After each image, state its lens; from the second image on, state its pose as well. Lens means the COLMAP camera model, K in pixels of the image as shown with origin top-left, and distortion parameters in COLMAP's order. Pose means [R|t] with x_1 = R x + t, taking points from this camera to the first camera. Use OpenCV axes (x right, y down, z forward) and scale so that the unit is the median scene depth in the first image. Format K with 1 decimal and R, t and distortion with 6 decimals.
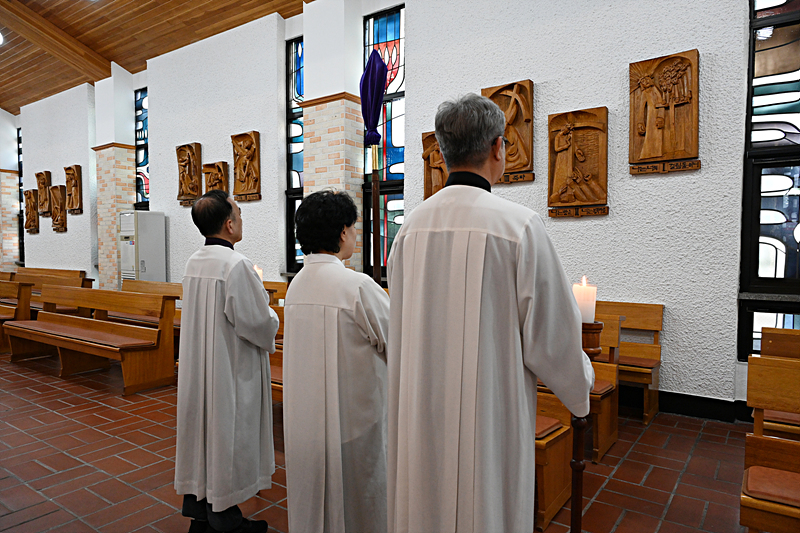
lens RADIAL K [[535.5, 0, 400.0], [0, 535.5, 266.5], [0, 0, 1]] dist [0.001417, 0.001079]
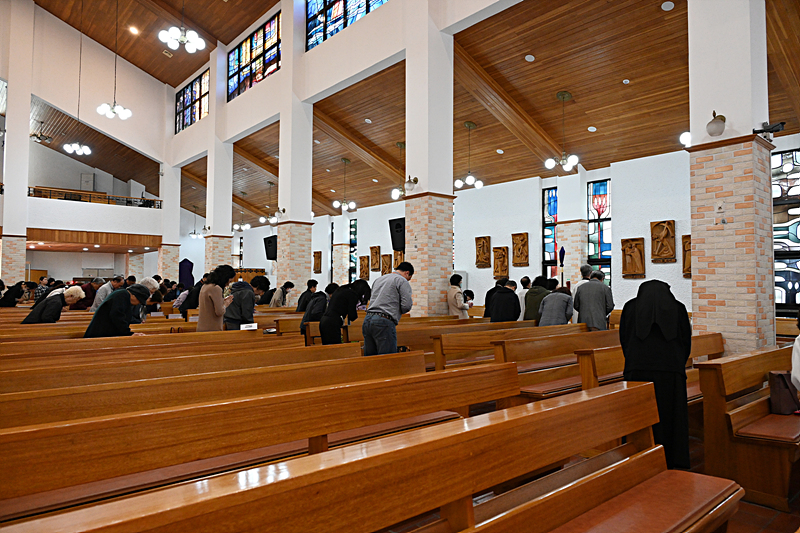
lens RADIAL K [[535.5, 0, 400.0], [0, 535.5, 266.5], [0, 0, 1]] dist [0.001417, 0.001079]
pose [[0.972389, -0.000896, -0.233366, -0.265749], [-0.018046, 0.996710, -0.079018, 0.046721], [0.232669, 0.081048, 0.969173, -1.092203]]
